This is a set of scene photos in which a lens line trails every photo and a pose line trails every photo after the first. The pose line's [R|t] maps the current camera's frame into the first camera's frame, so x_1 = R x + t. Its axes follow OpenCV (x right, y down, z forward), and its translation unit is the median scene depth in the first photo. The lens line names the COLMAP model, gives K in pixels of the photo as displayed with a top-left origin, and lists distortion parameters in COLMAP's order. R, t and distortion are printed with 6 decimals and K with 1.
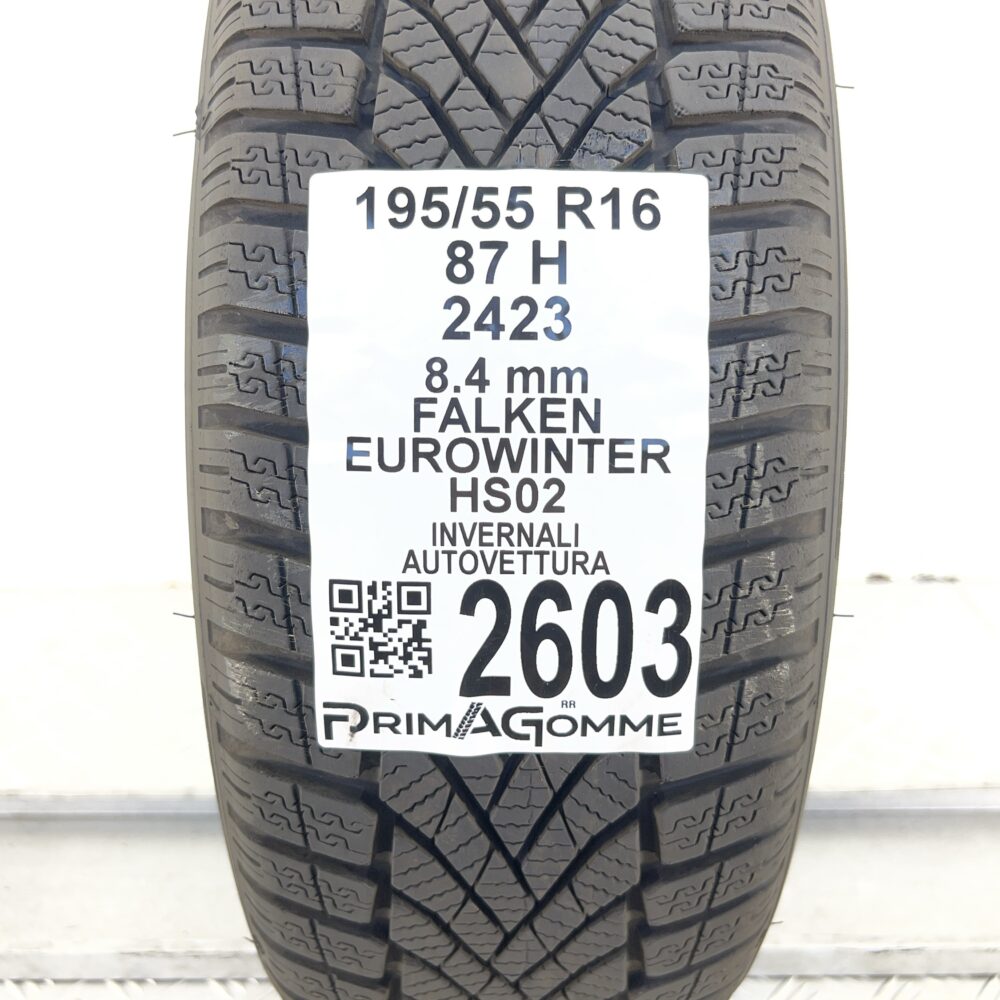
lens RADIAL K [[994.2, 0, 503.7], [0, 994.2, 499.3], [0, 0, 1]] dist [0.088780, 0.000000]
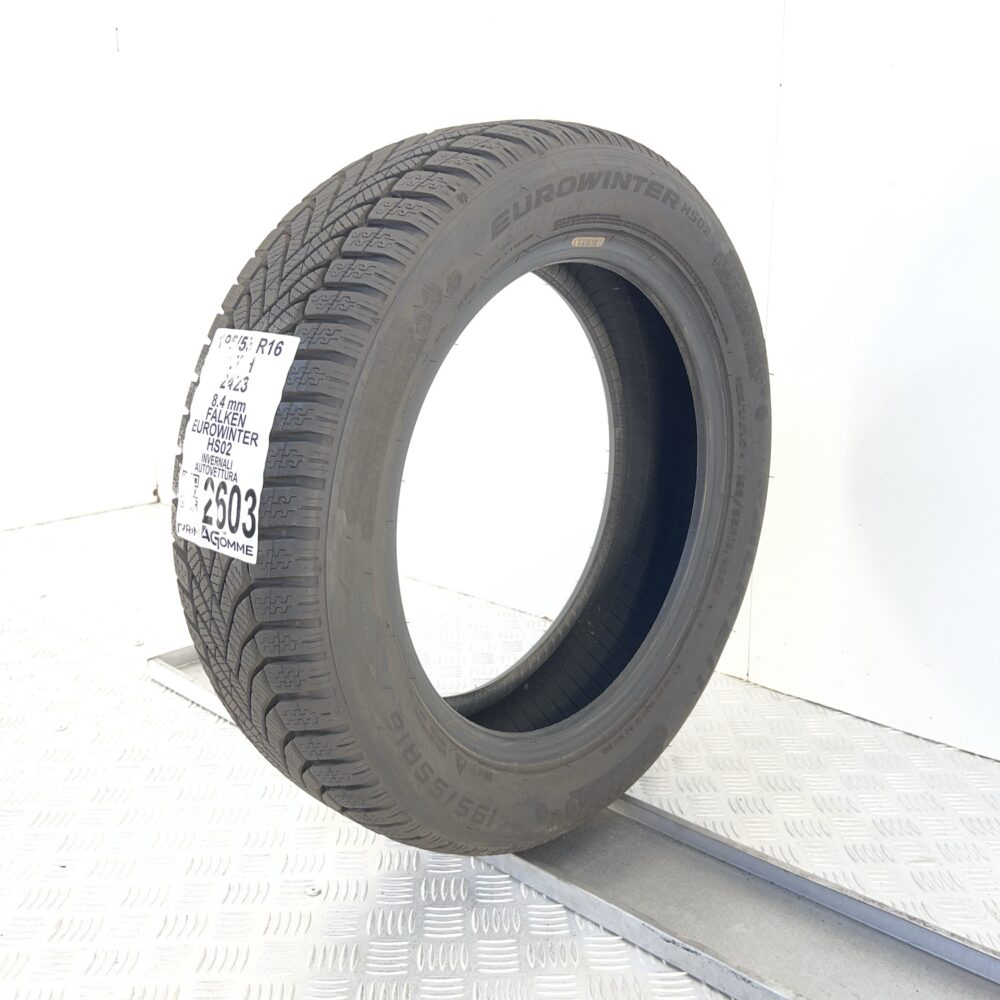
lens RADIAL K [[994.2, 0, 499.2], [0, 994.2, 503.3], [0, 0, 1]] dist [0.088780, 0.000000]
pose [[0.726935, 0.167623, -0.665935, 2.317510], [-0.264460, 0.963289, -0.046214, 0.066760], [0.633741, 0.209707, 0.744577, -0.482640]]
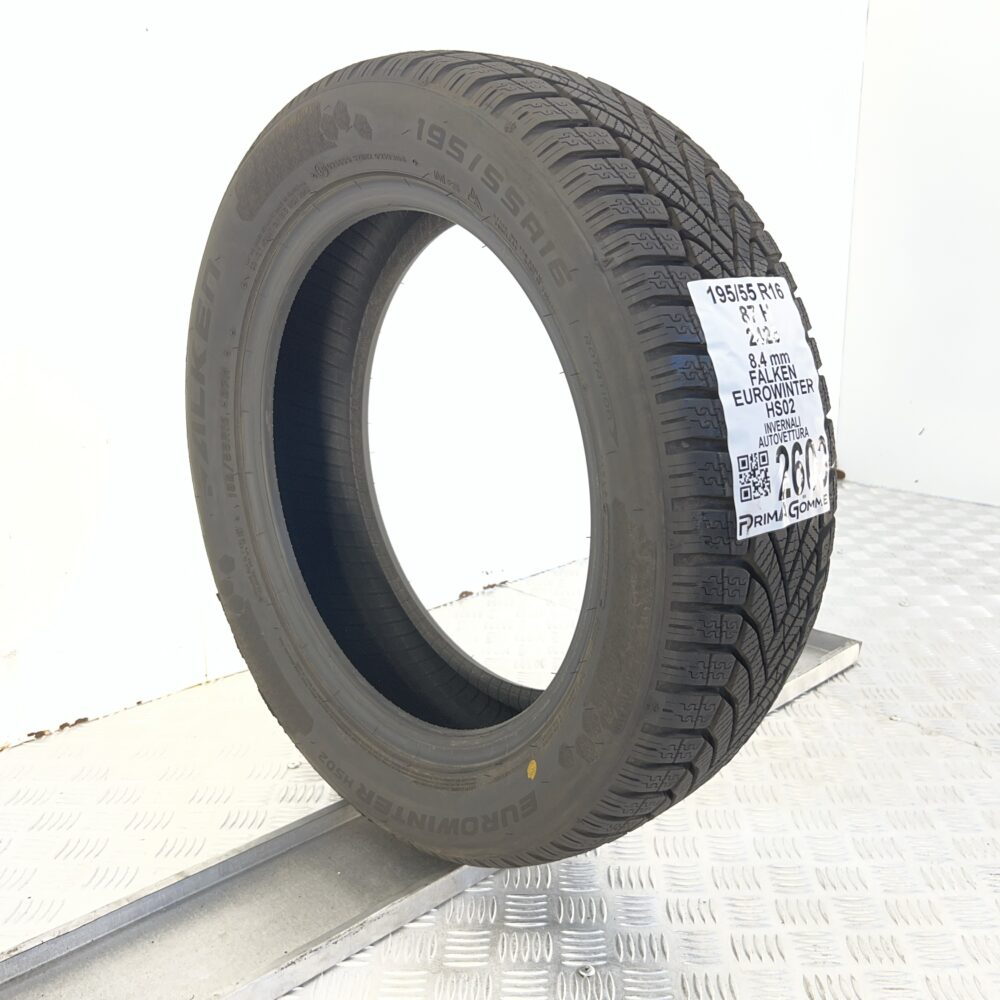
lens RADIAL K [[994.2, 0, 500.8], [0, 994.2, 496.3], [0, 0, 1]] dist [0.088780, 0.000000]
pose [[0.729496, -0.169290, 0.662704, -2.047152], [0.269121, 0.961779, -0.050556, 0.136004], [-0.628816, 0.215227, 0.747173, -0.304350]]
